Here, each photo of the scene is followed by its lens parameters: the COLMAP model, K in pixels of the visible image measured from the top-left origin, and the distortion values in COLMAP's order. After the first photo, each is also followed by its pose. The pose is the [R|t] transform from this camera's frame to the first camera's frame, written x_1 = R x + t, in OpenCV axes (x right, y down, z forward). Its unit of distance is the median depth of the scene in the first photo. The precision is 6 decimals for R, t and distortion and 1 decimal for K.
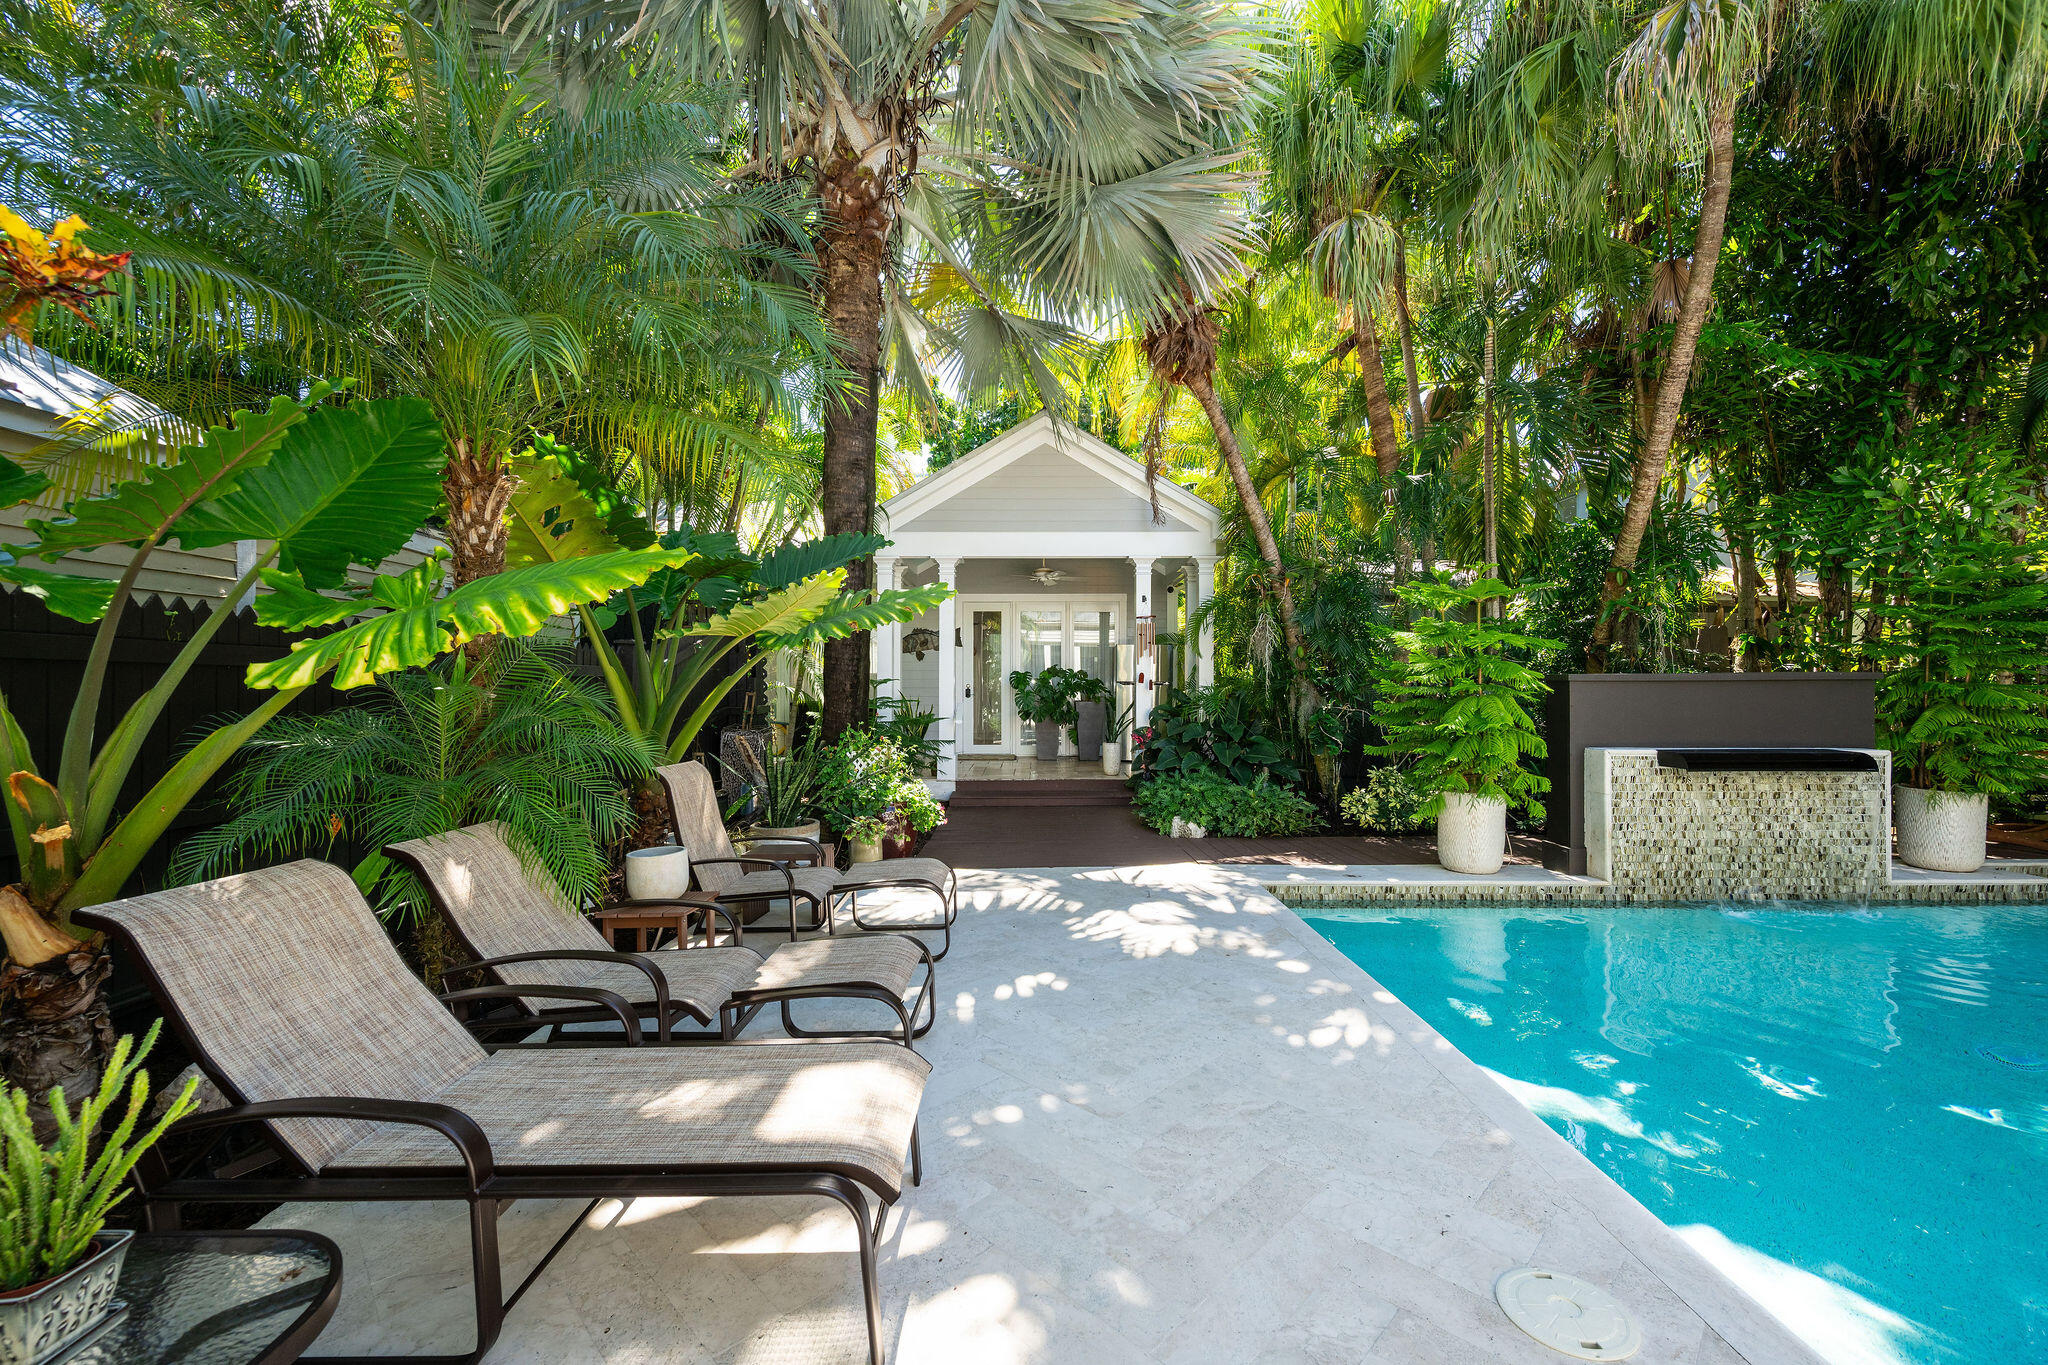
lens RADIAL K [[800.7, 0, 1027.6], [0, 800.7, 687.5], [0, 0, 1]] dist [-0.000041, 0.000023]
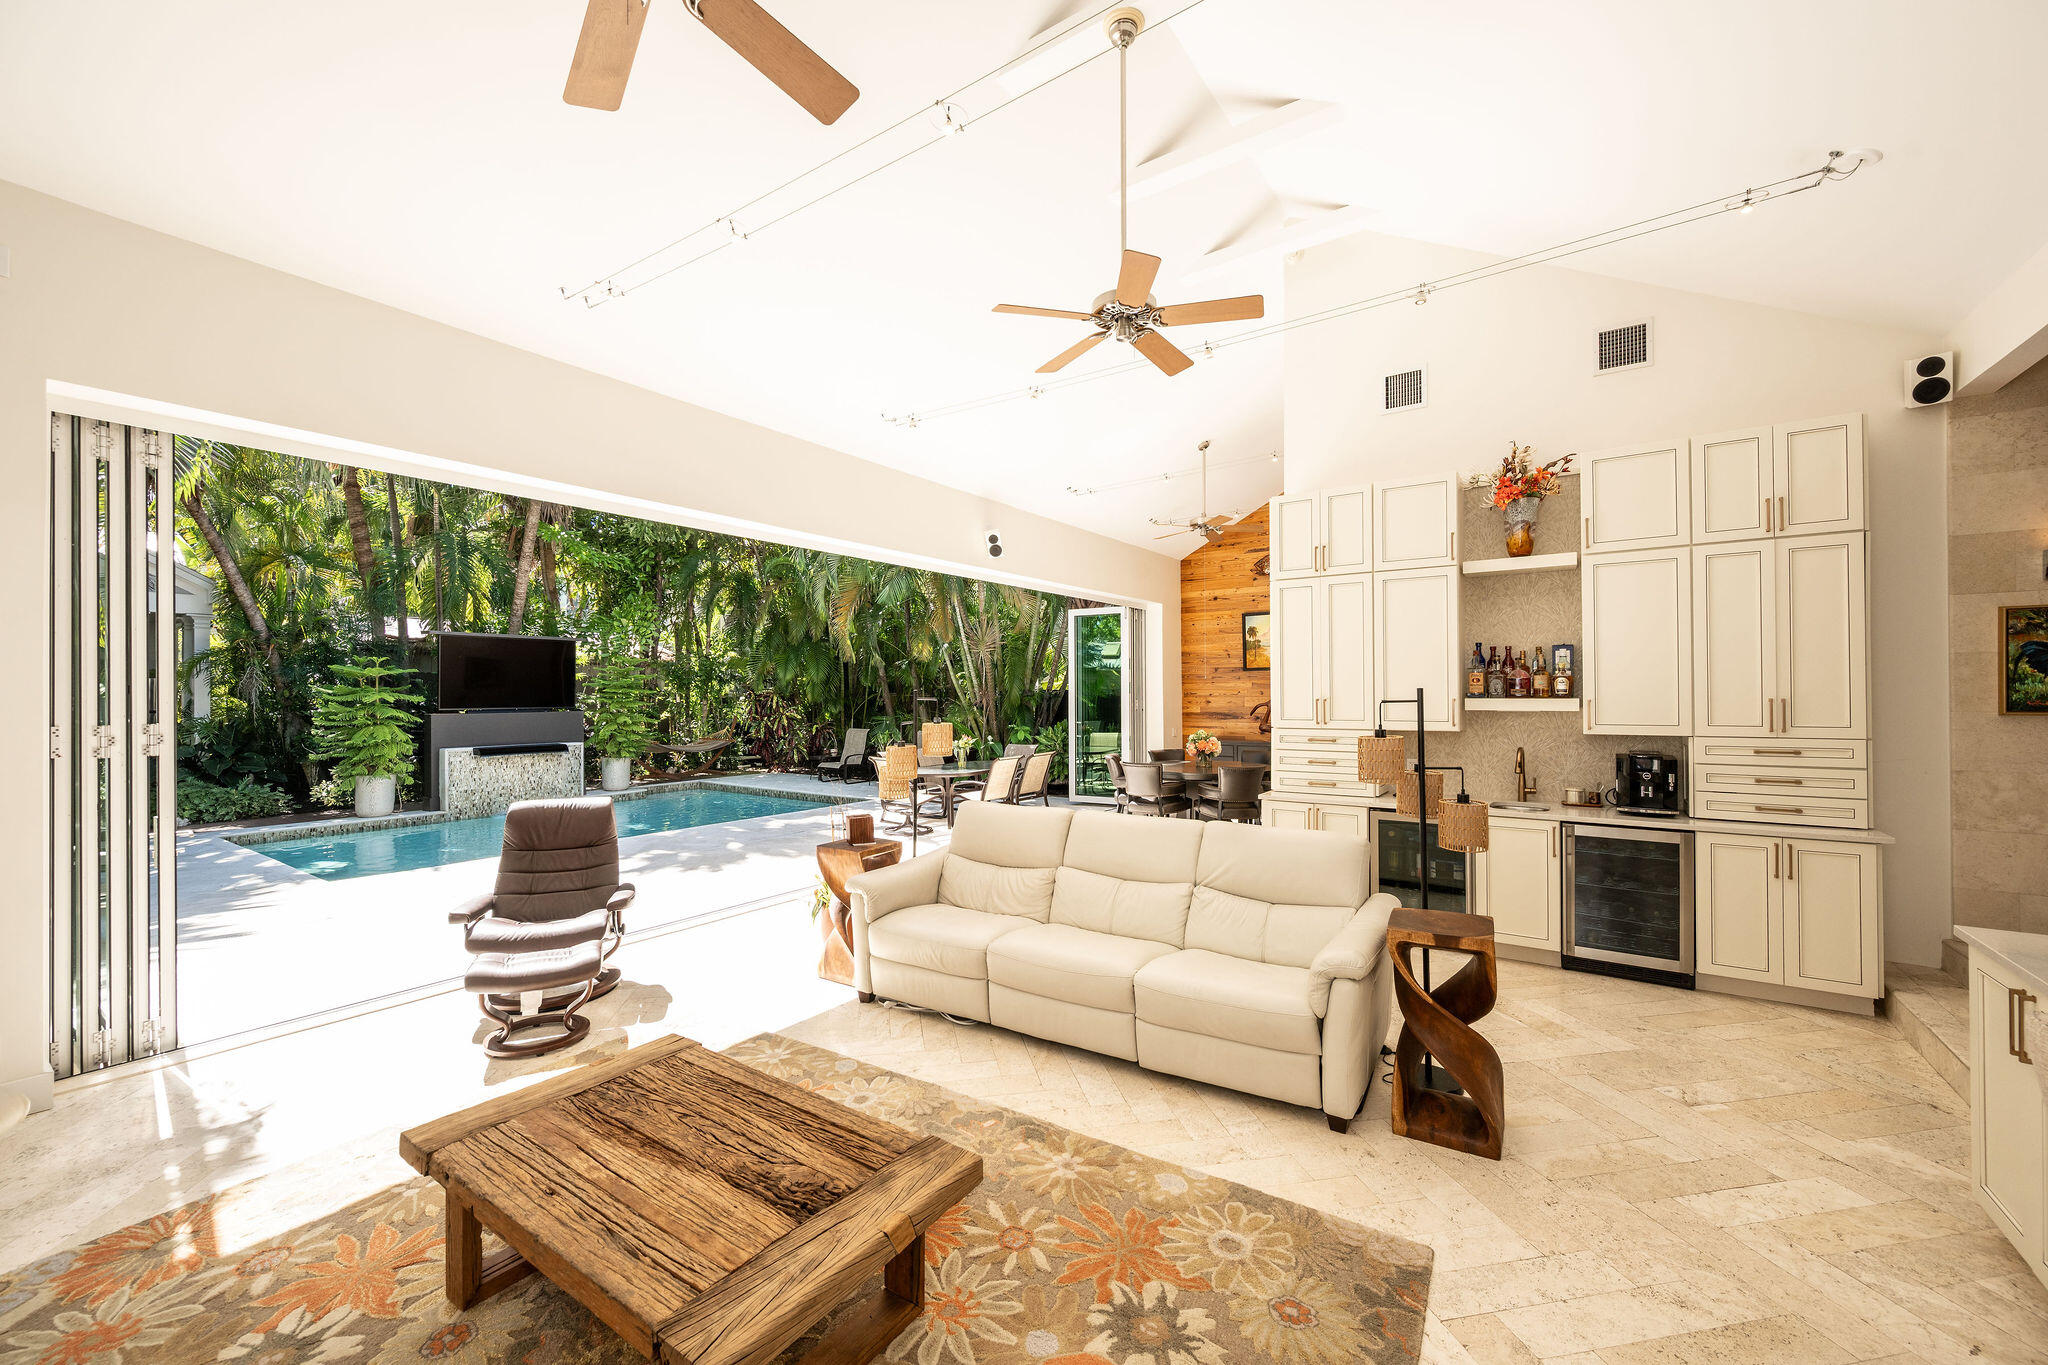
lens RADIAL K [[800.7, 0, 1032.4], [0, 800.7, 692.1], [0, 0, 1]] dist [-0.000041, 0.000023]
pose [[0.562458, 0.000002, 0.826826, -0.157108], [0.000511, 1.000000, -0.000350, -0.070375], [-0.826826, 0.000619, 0.562457, -1.452620]]
